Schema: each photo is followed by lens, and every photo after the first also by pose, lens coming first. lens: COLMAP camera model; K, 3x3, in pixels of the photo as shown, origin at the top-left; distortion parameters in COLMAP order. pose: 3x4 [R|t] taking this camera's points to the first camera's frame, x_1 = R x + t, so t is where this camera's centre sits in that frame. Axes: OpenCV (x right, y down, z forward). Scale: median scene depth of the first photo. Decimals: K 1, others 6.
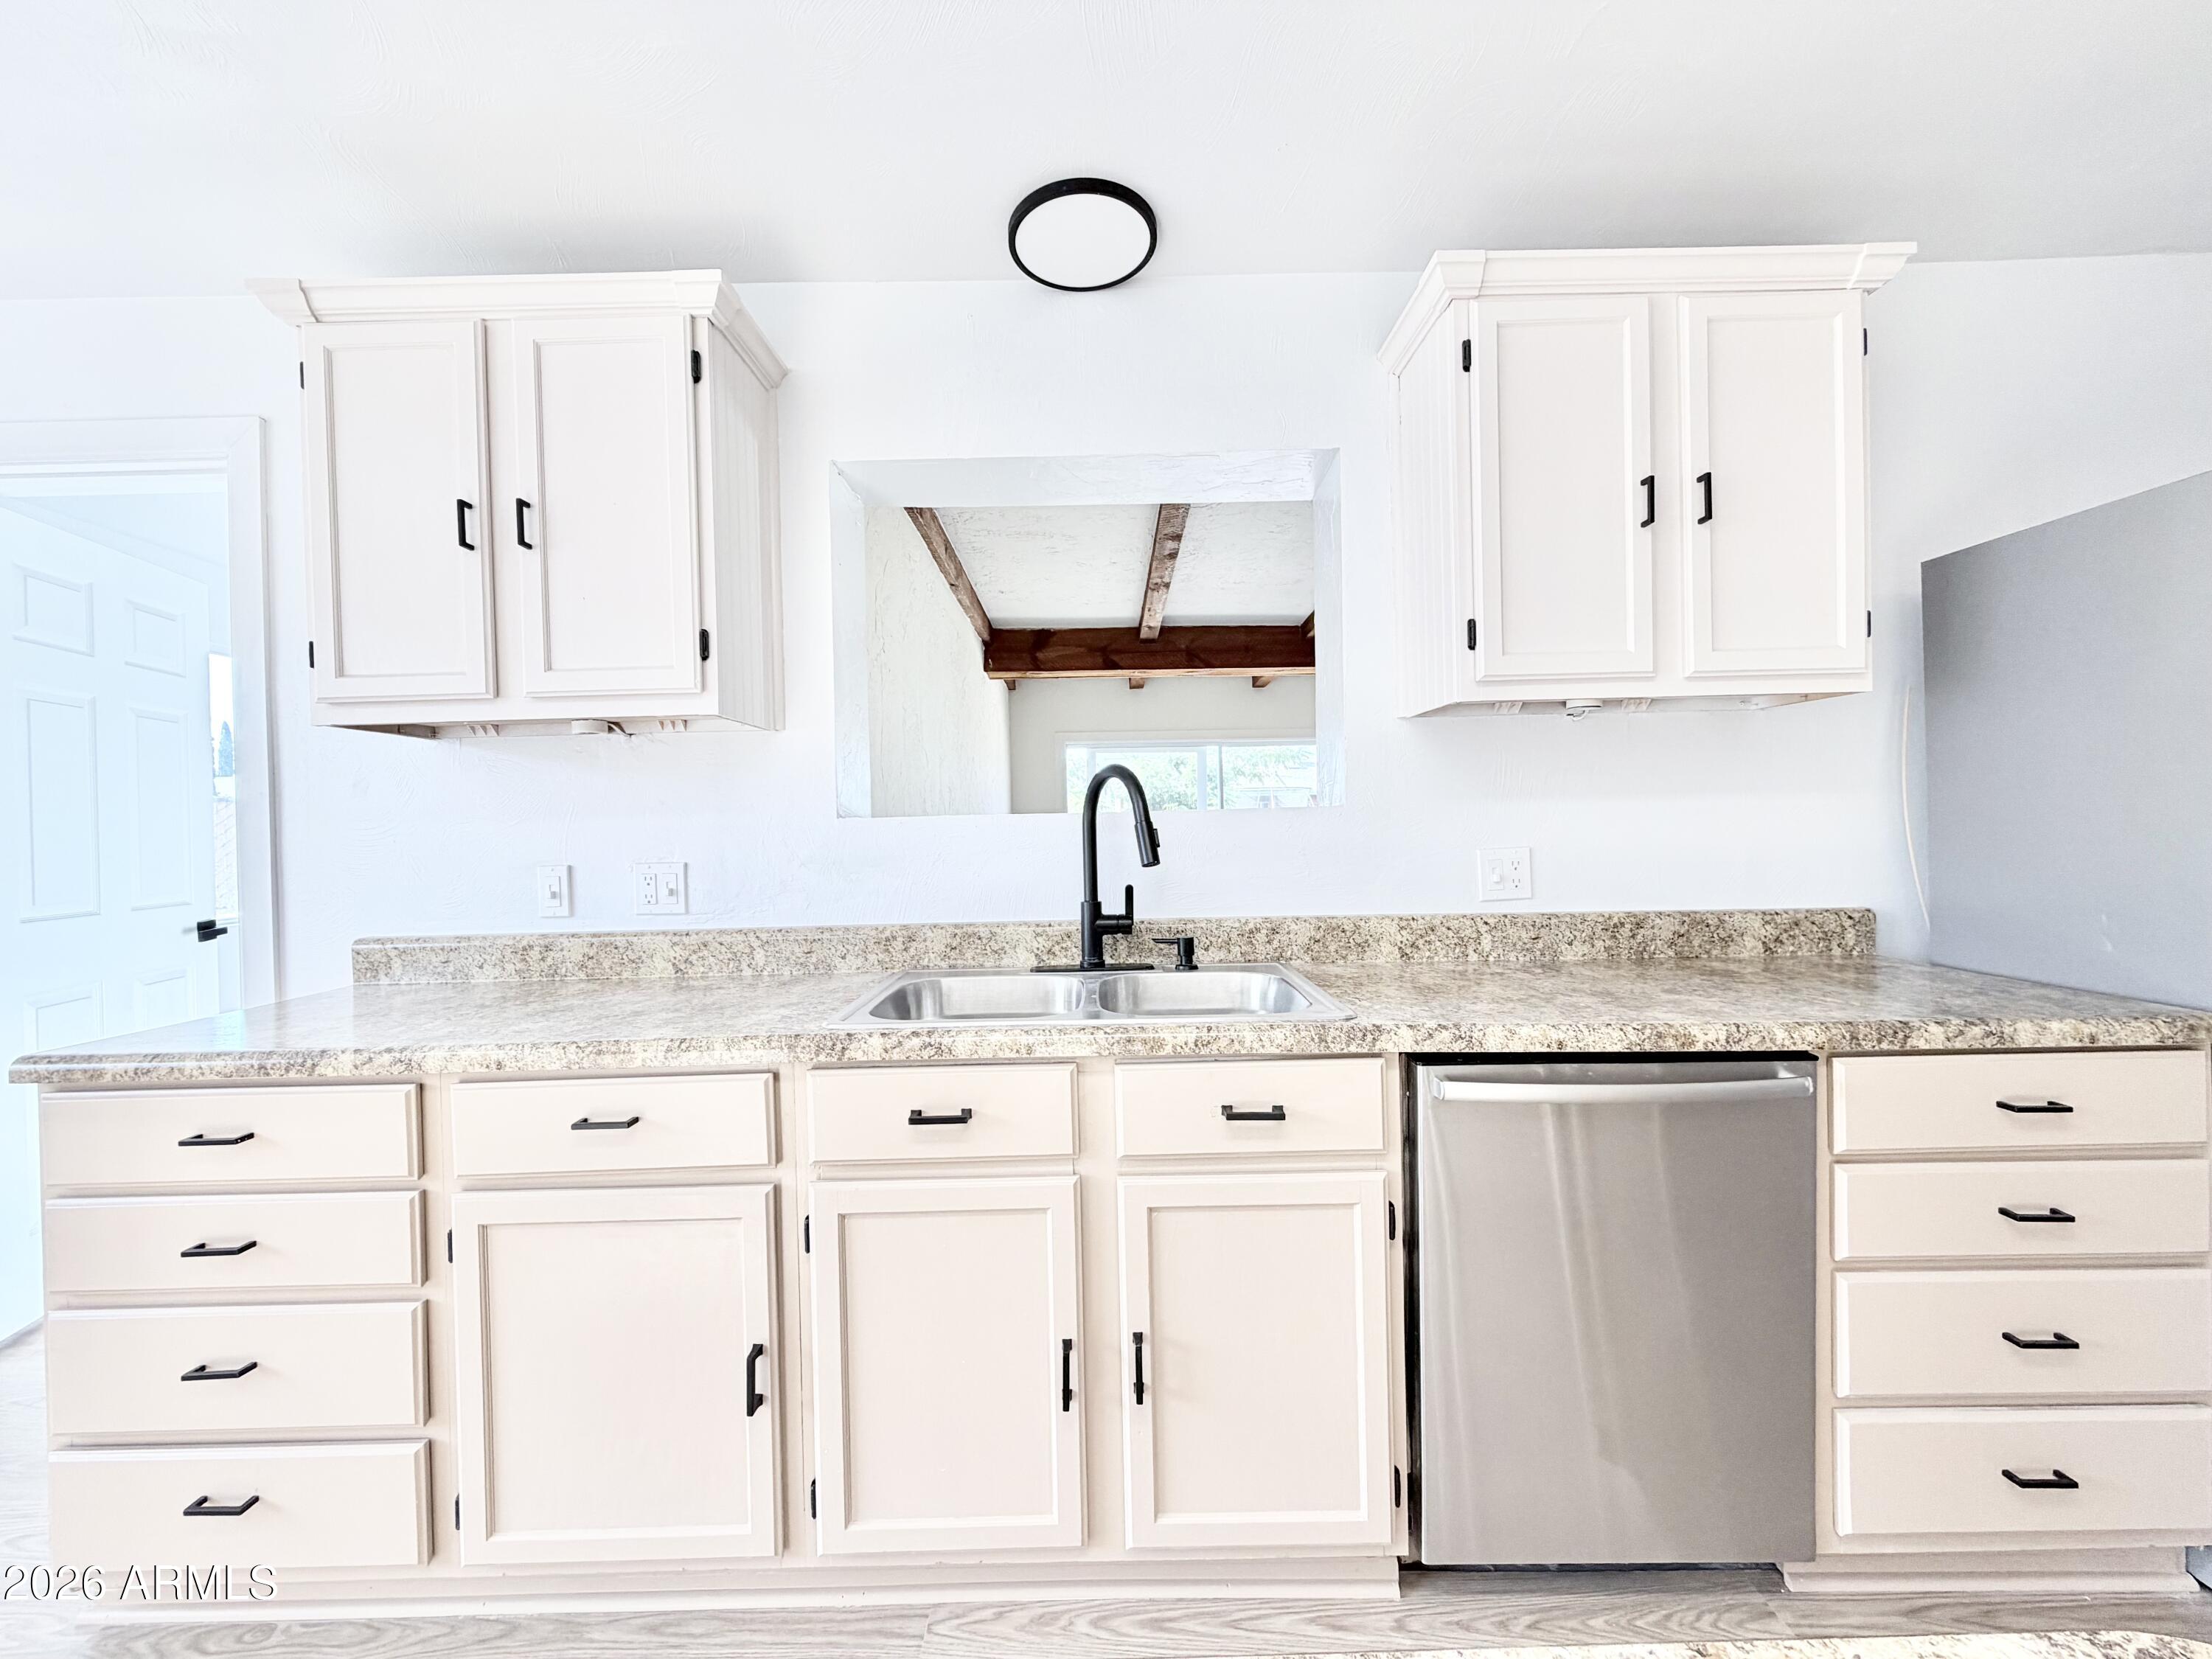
lens RADIAL K [[883.2, 0, 1092.3], [0, 883.2, 828.1], [0, 0, 1]] dist [-0.001057, 0.000287]
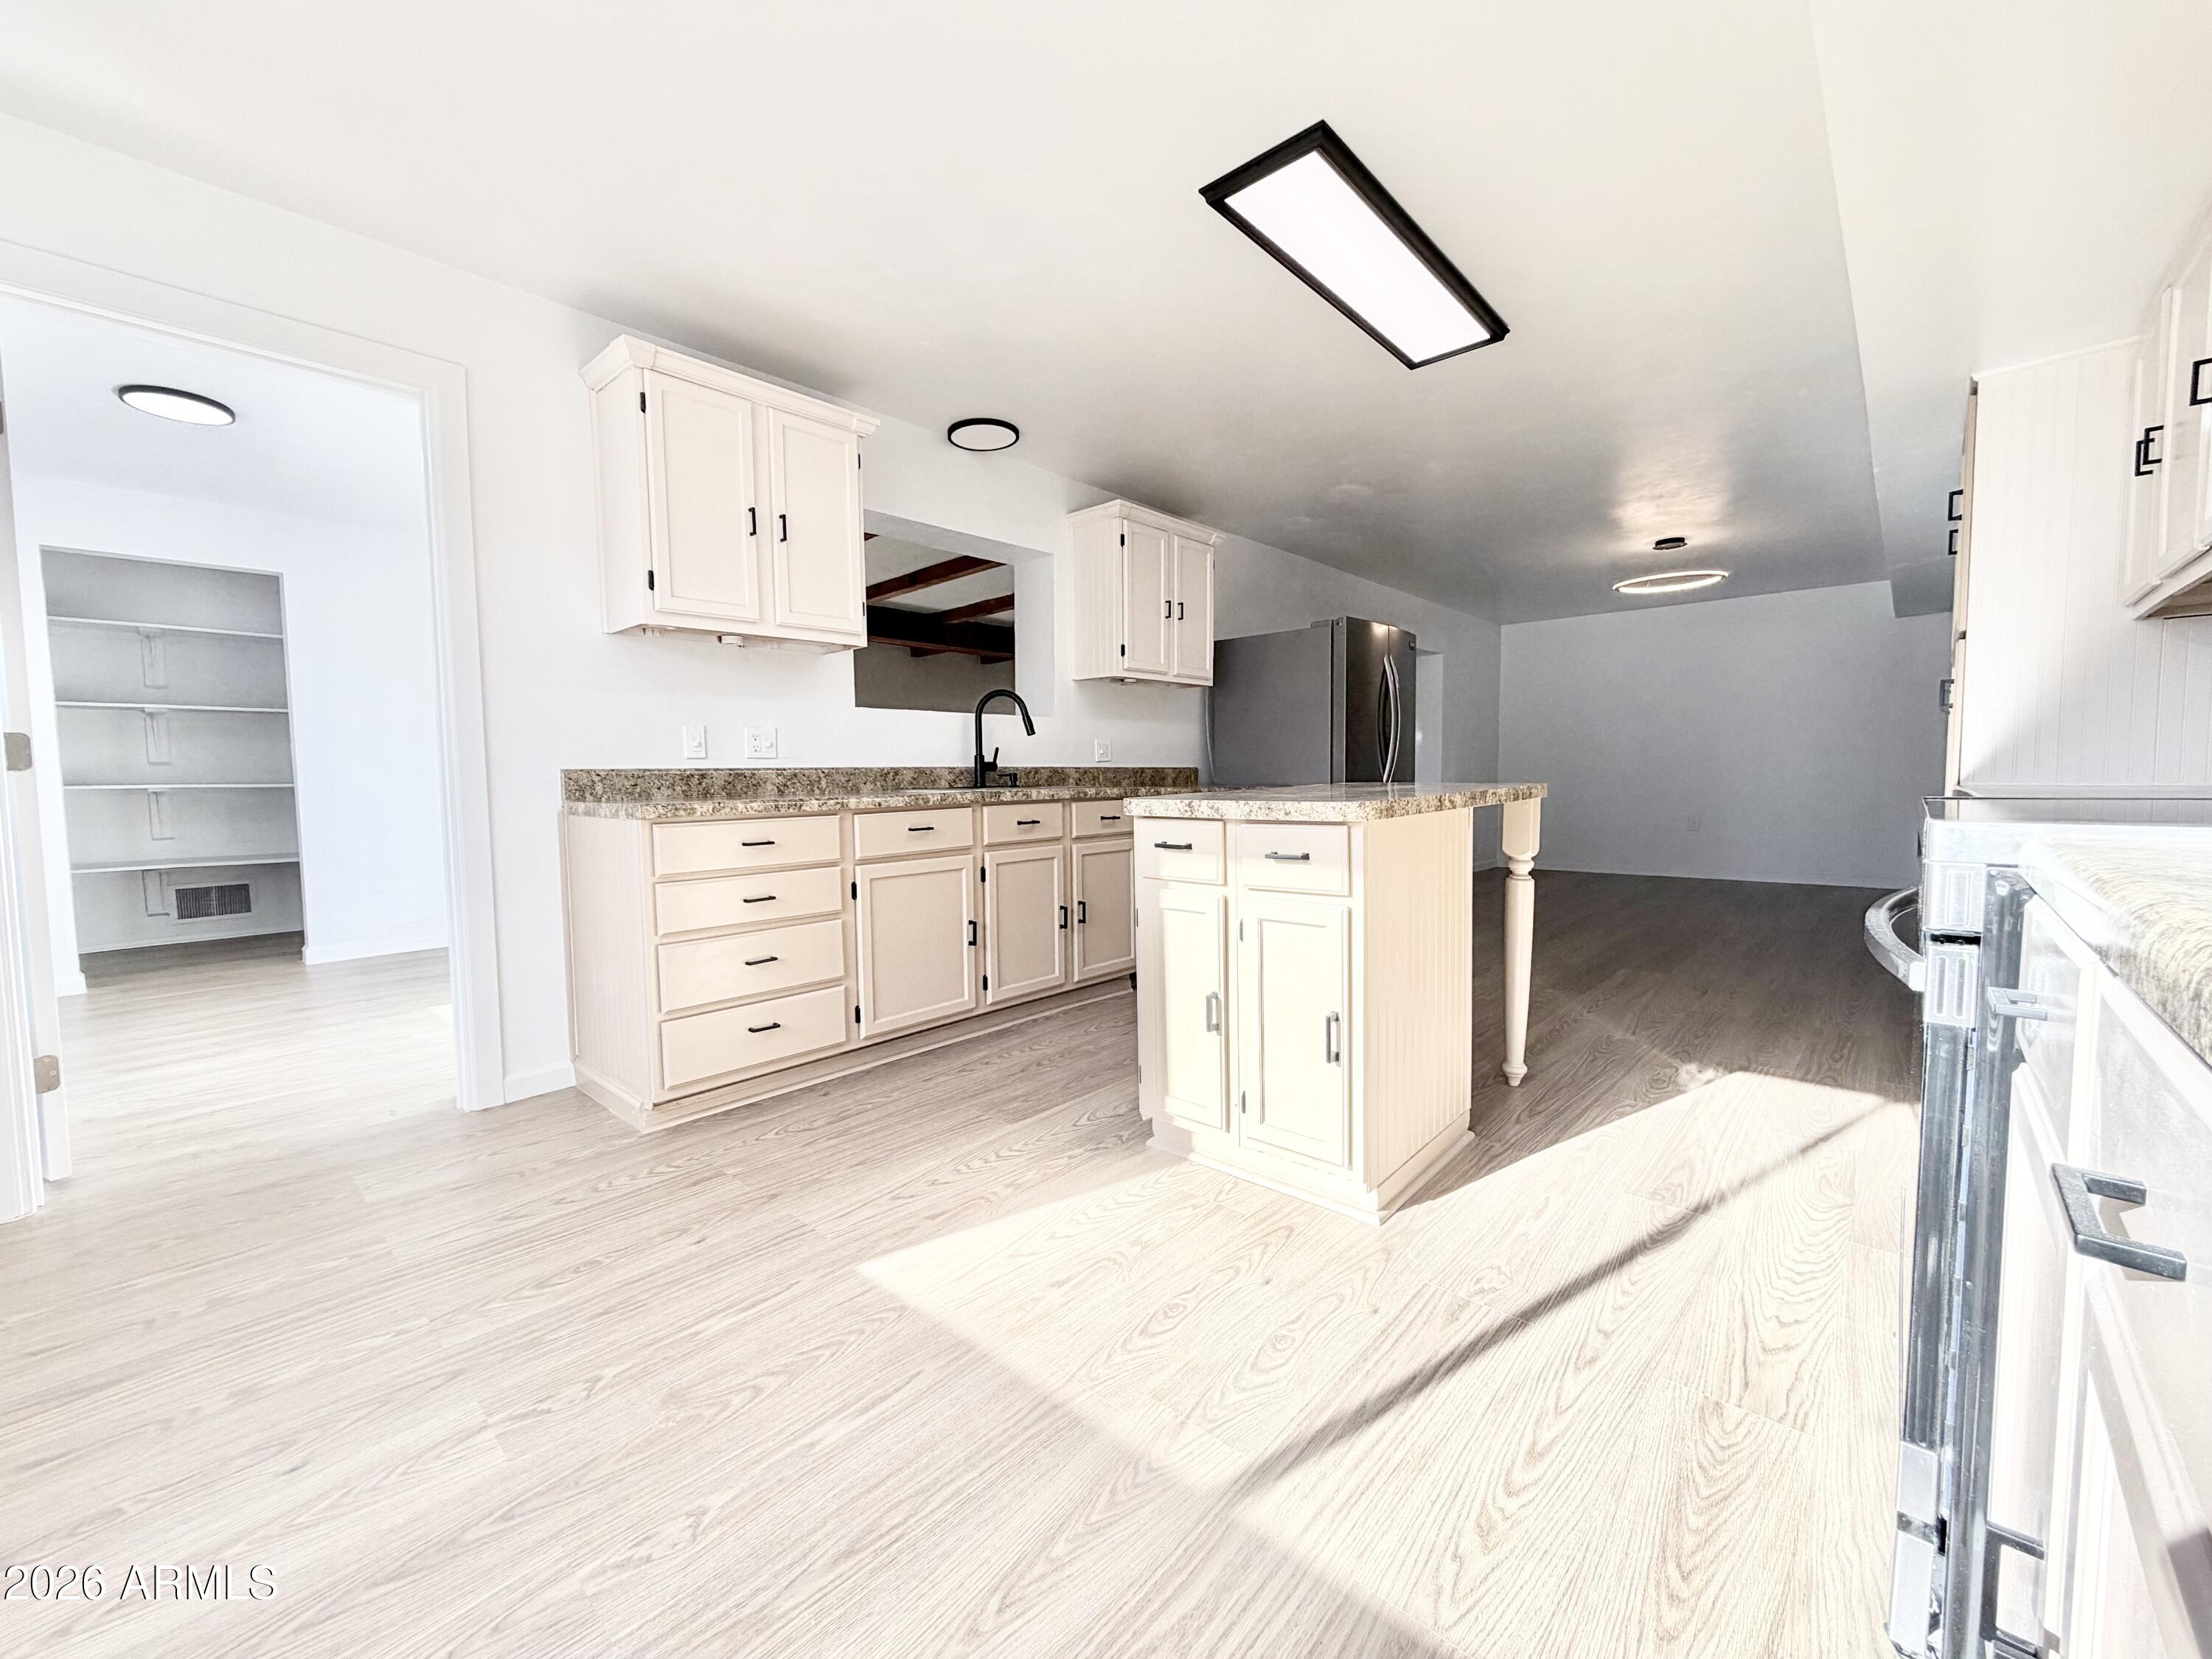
lens RADIAL K [[883.2, 0, 1104.7], [0, 883.2, 819.8], [0, 0, 1]] dist [-0.001057, 0.000287]
pose [[0.671621, -0.025249, 0.740464, -1.314909], [-0.008294, 0.999100, 0.041591, 0.142212], [-0.740848, -0.034075, 0.670808, -0.605682]]
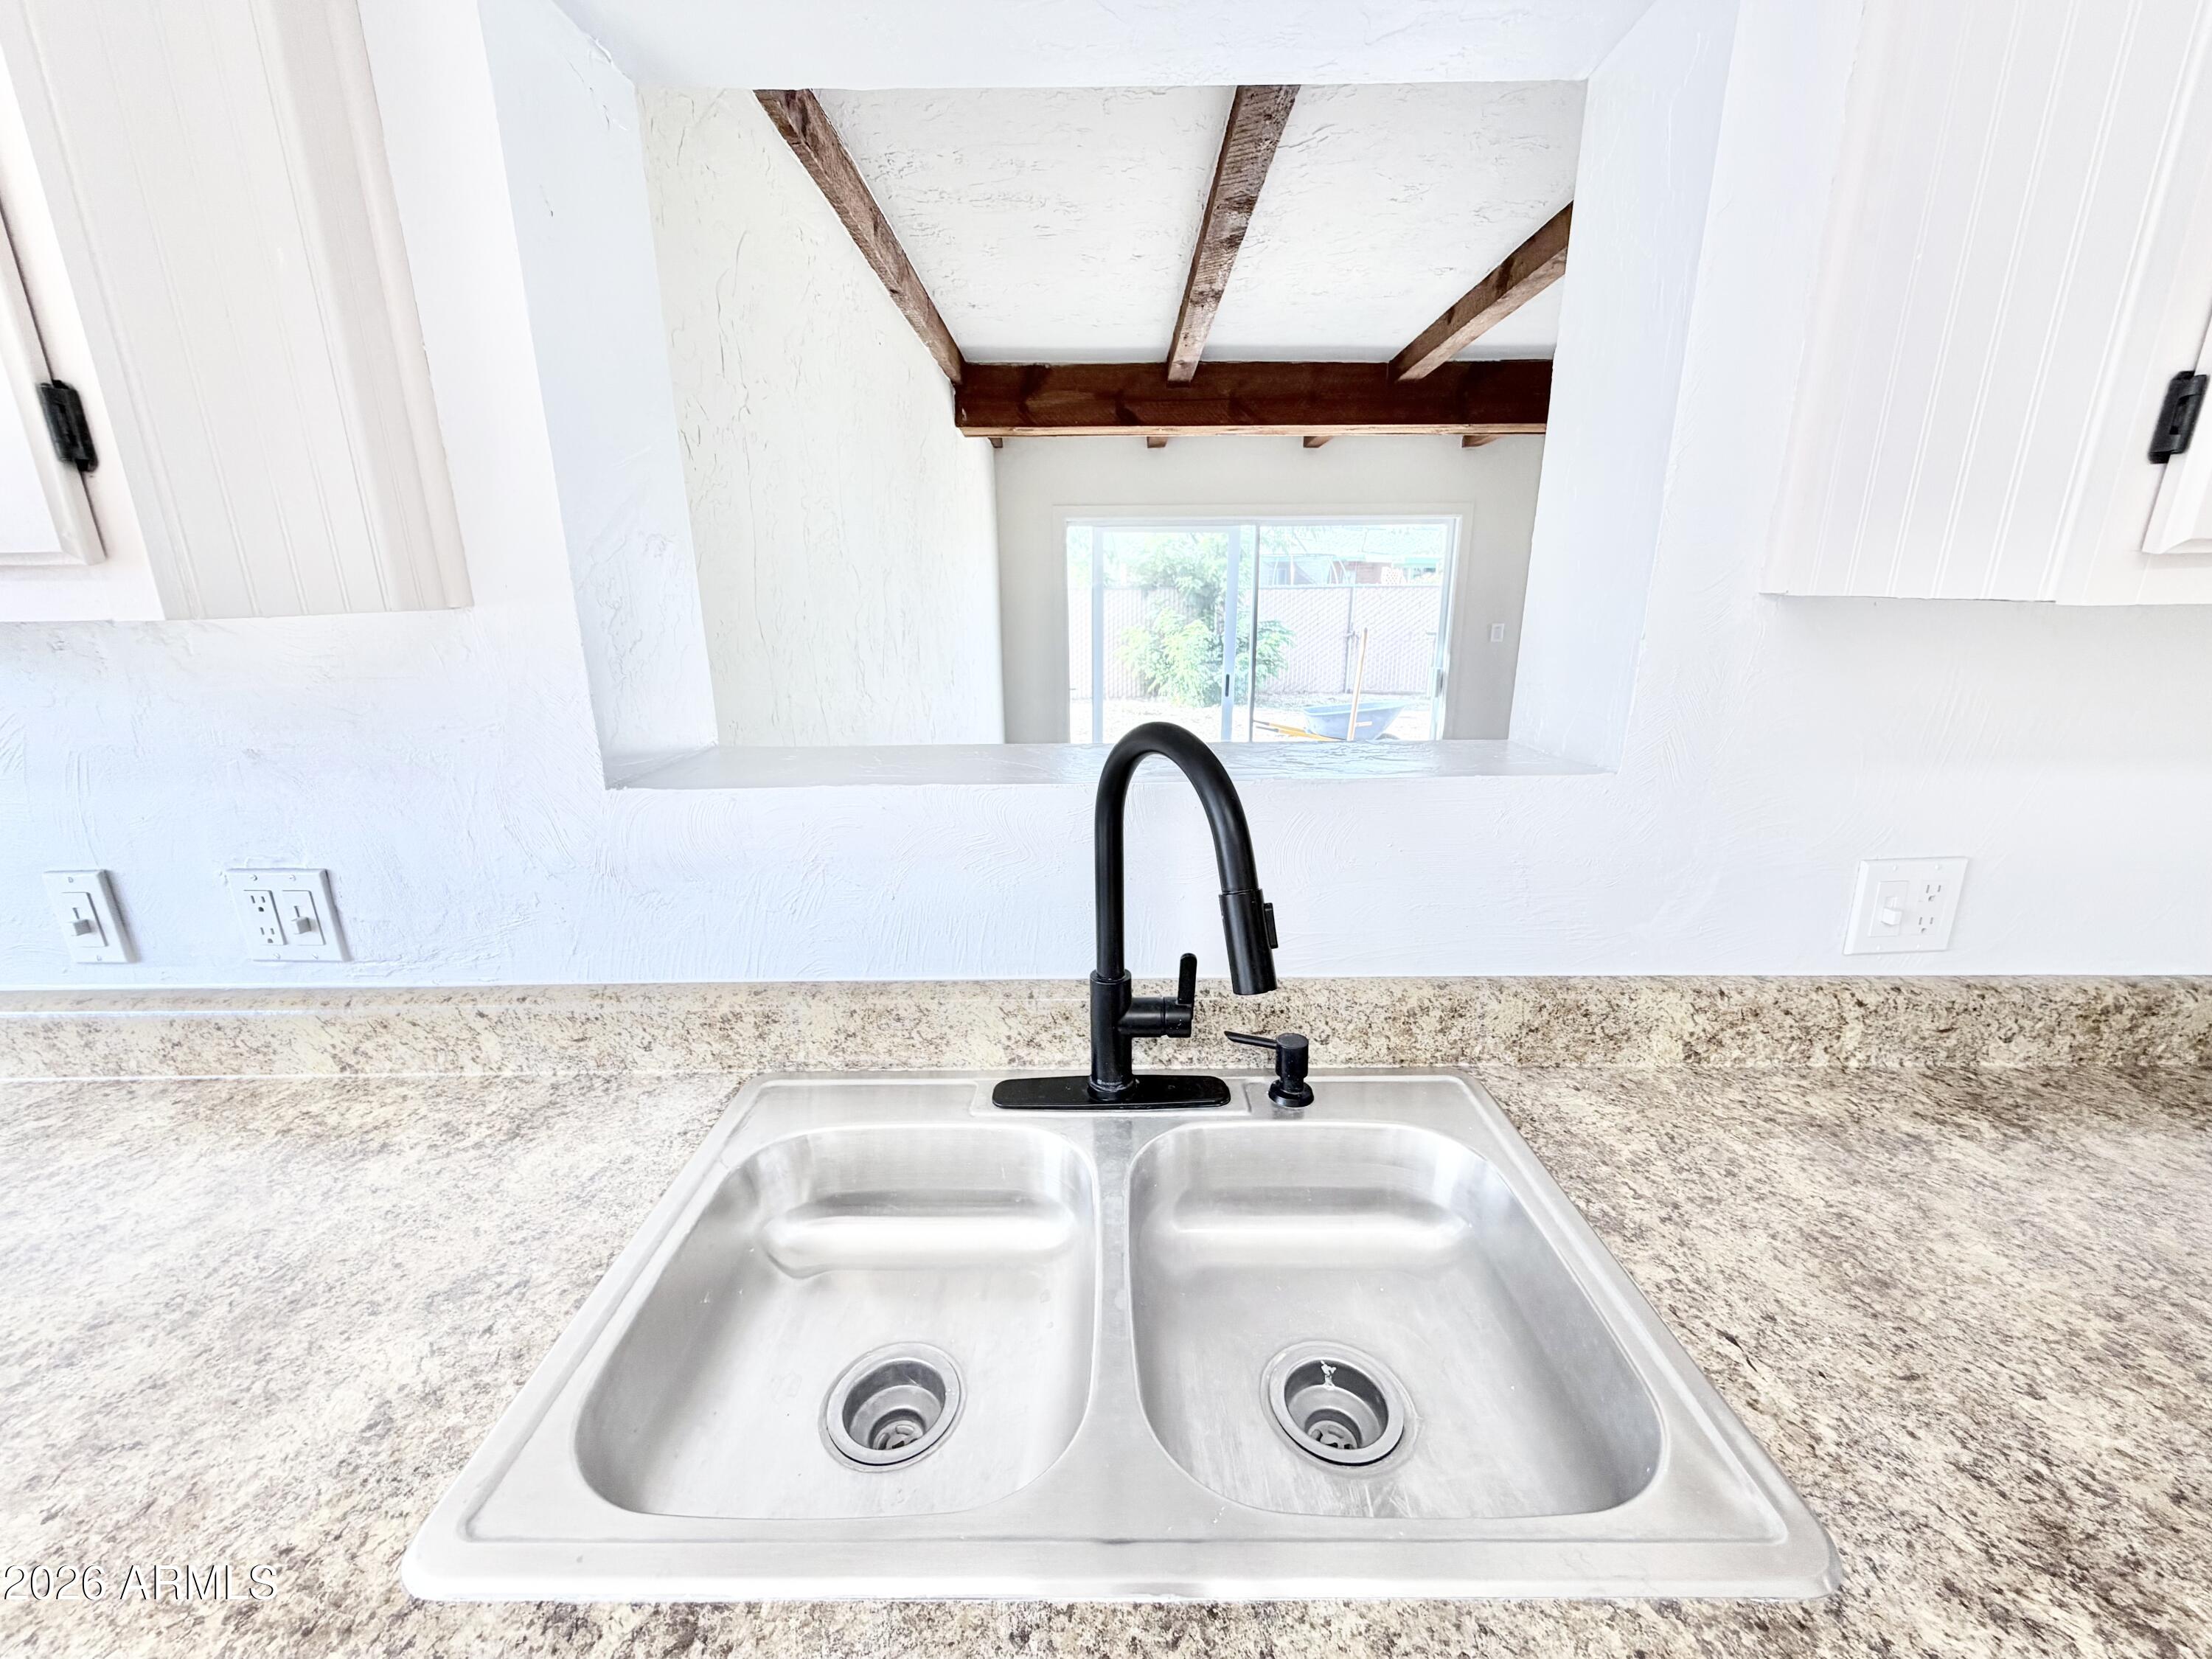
lens RADIAL K [[883.2, 0, 1093.6], [0, 883.2, 831.3], [0, 0, 1]] dist [-0.001057, 0.000287]
pose [[0.999953, 0.009606, 0.001542, -0.012283], [-0.009671, 0.964255, 0.264800, -0.125755], [0.001057, -0.264802, 0.964302, 0.518829]]
